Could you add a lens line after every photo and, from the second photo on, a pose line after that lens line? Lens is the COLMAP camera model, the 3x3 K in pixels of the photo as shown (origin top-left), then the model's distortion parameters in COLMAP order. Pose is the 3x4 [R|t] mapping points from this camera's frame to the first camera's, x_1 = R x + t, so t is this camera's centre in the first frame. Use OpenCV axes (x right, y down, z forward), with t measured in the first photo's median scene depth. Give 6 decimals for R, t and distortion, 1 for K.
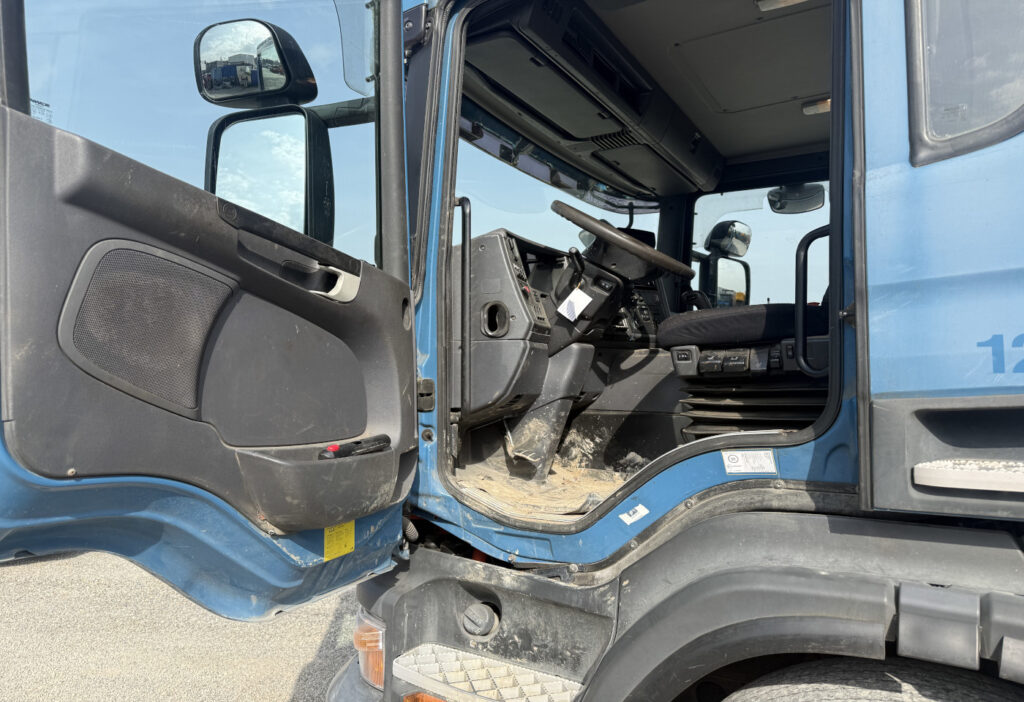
lens RADIAL K [[719.4, 0, 514.0], [0, 719.4, 375.9], [0, 0, 1]] dist [0.068965, -0.088651]
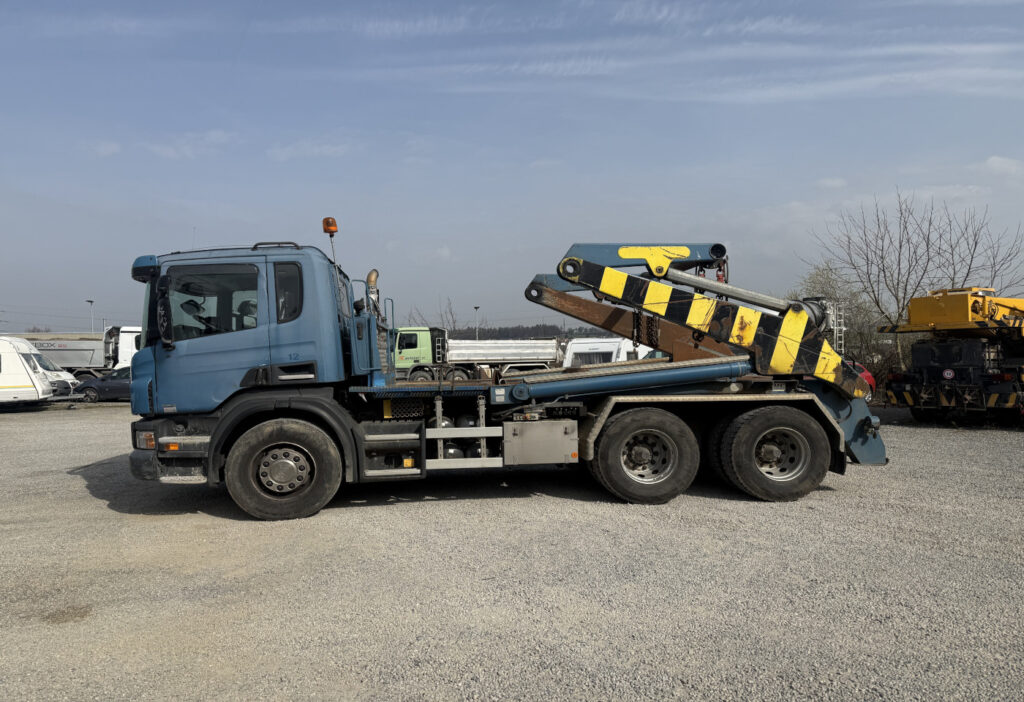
lens RADIAL K [[714.4, 0, 512.0], [0, 714.4, 351.0], [0, 0, 1]] dist [0.074400, -0.000415]
pose [[0.813672, -0.025060, 0.580784, -0.860279], [0.038586, 0.999195, -0.010945, 0.035845], [-0.580042, 0.031315, 0.813984, -3.245271]]
